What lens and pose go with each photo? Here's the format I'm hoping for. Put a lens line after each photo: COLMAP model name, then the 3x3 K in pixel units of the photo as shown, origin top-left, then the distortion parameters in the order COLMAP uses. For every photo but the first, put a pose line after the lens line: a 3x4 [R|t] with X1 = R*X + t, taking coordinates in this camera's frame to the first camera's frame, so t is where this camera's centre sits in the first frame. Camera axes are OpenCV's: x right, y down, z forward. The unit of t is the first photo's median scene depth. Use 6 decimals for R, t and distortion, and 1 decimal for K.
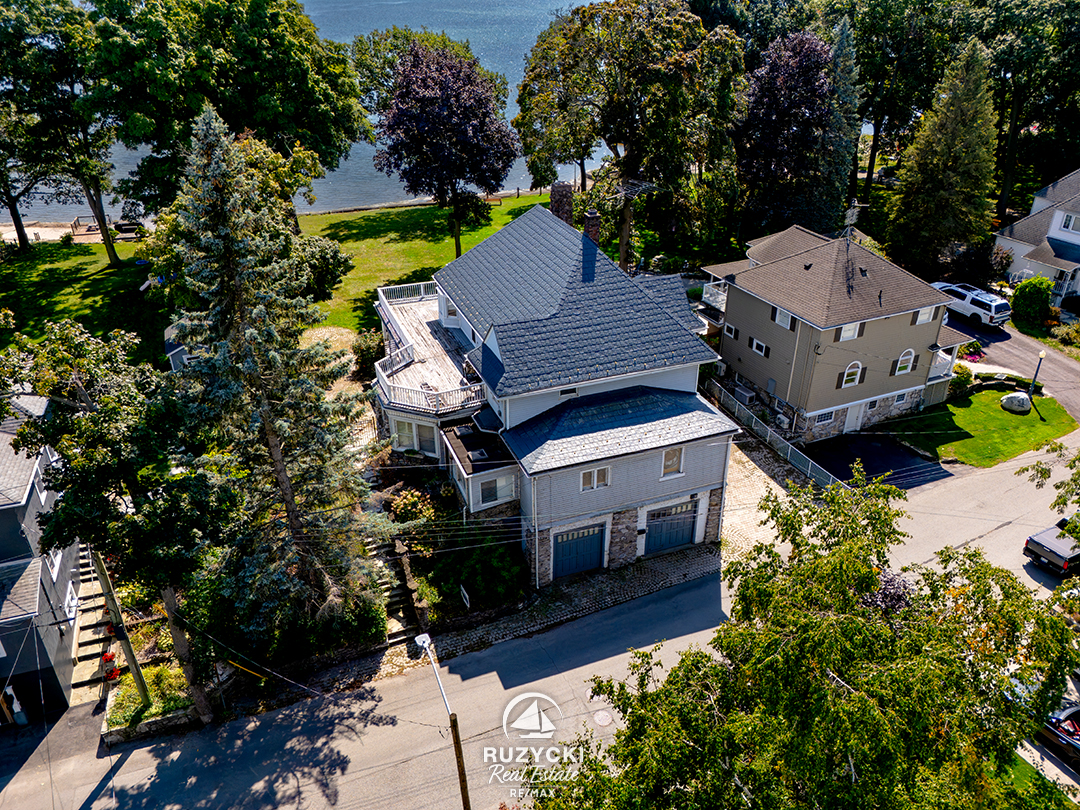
lens RADIAL K [[773.7, 0, 540.0], [0, 773.7, 405.0], [0, 0, 1]] dist [0.003291, -0.002484]
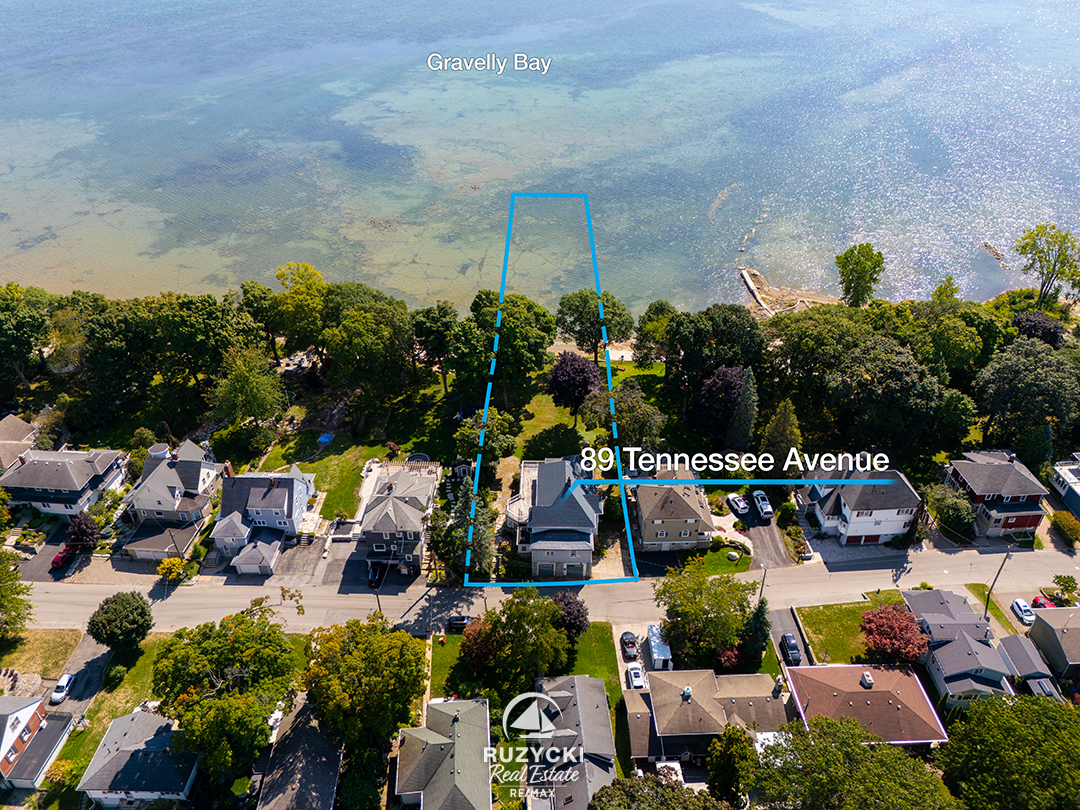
lens RADIAL K [[681.5, 0, 540.0], [0, 681.5, 405.0], [0, 0, 1]] dist [-0.000633, -0.000080]
pose [[0.928100, 0.202507, -0.312443, 0.916362], [-0.175327, 0.977995, 0.113075, -0.978288], [0.328466, -0.050165, 0.943183, -2.108798]]
